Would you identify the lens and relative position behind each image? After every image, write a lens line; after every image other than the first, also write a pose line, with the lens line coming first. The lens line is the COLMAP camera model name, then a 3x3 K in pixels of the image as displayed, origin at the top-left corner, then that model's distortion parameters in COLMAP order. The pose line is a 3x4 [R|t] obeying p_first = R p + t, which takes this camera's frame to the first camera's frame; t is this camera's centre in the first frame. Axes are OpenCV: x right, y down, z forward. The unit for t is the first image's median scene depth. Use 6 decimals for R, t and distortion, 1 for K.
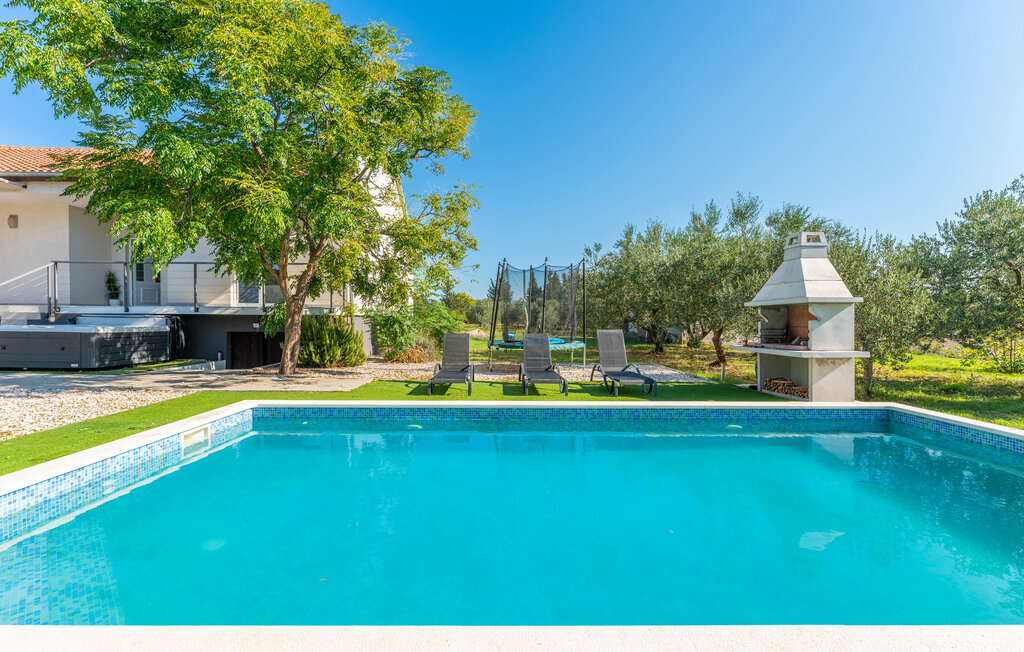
lens RADIAL K [[445.8, 0, 512.0], [0, 445.8, 326.0], [0, 0, 1]] dist [-0.002302, -0.000234]
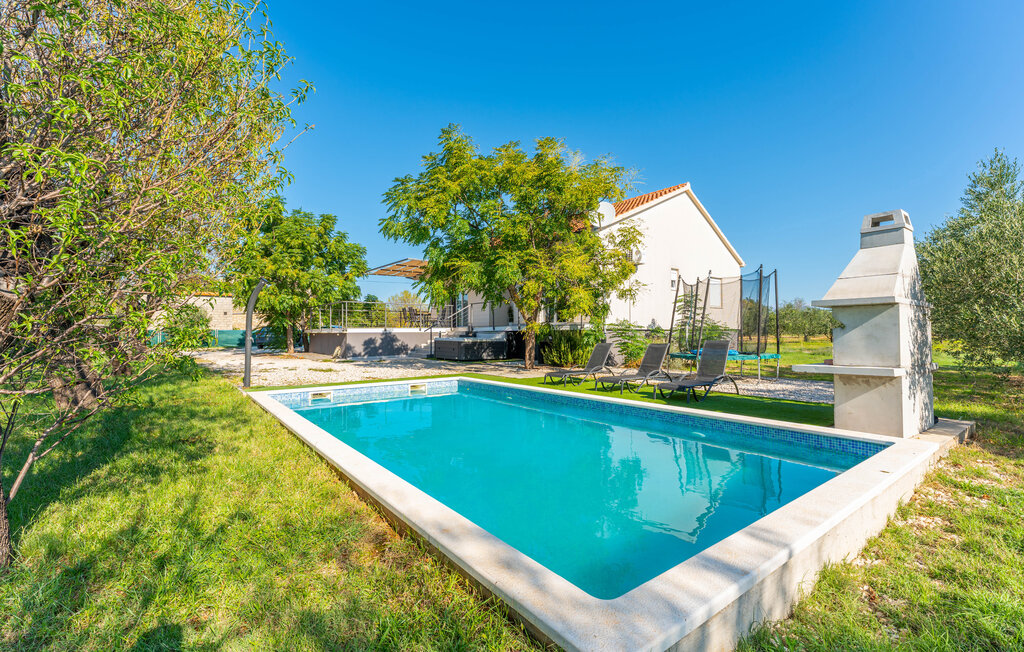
lens RADIAL K [[445.8, 0, 512.0], [0, 445.8, 326.0], [0, 0, 1]] dist [-0.002302, -0.000234]
pose [[0.592679, -0.024221, -0.805074, 0.723559], [0.000291, 0.999554, -0.029858, 0.005806], [0.805439, 0.017462, 0.592422, 0.030160]]
